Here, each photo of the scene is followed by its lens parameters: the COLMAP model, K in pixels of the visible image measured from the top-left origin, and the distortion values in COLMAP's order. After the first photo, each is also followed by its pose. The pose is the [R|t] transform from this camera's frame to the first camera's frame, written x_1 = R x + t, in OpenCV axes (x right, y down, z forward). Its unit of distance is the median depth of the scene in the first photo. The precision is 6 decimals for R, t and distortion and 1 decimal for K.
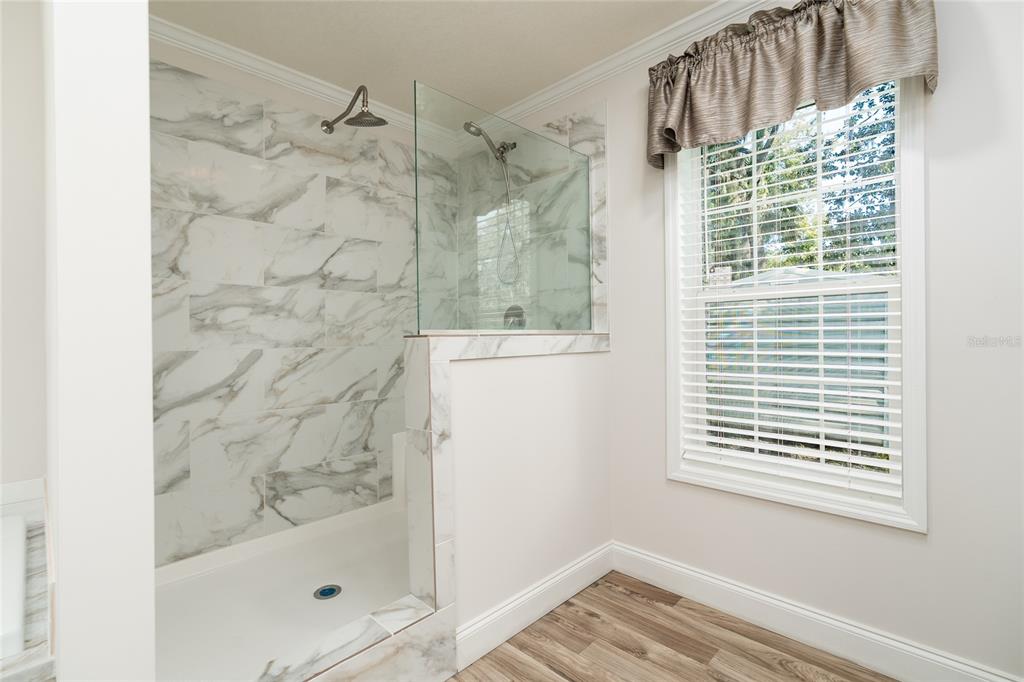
lens RADIAL K [[464.5, 0, 508.8], [0, 464.5, 340.9], [0, 0, 1]] dist [-0.007503, 0.003420]
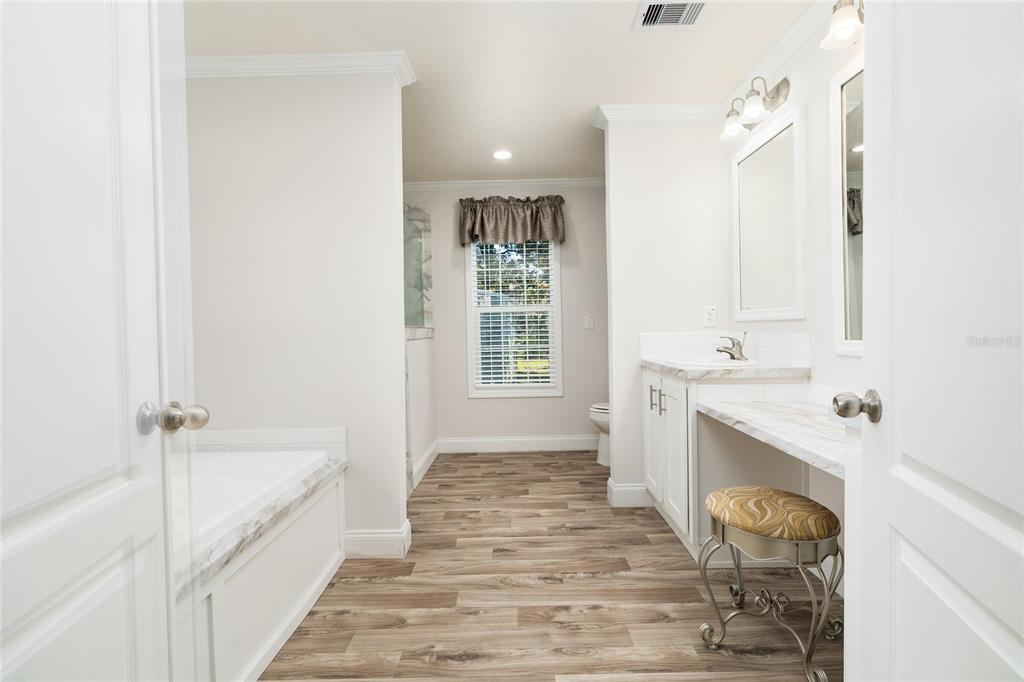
lens RADIAL K [[464.5, 0, 521.8], [0, 464.5, 335.5], [0, 0, 1]] dist [-0.007503, 0.003420]
pose [[0.721471, -0.017253, 0.692230, -0.875737], [0.019399, 0.999801, 0.004700, 0.013876], [-0.692173, 0.010038, 0.721662, -0.626452]]
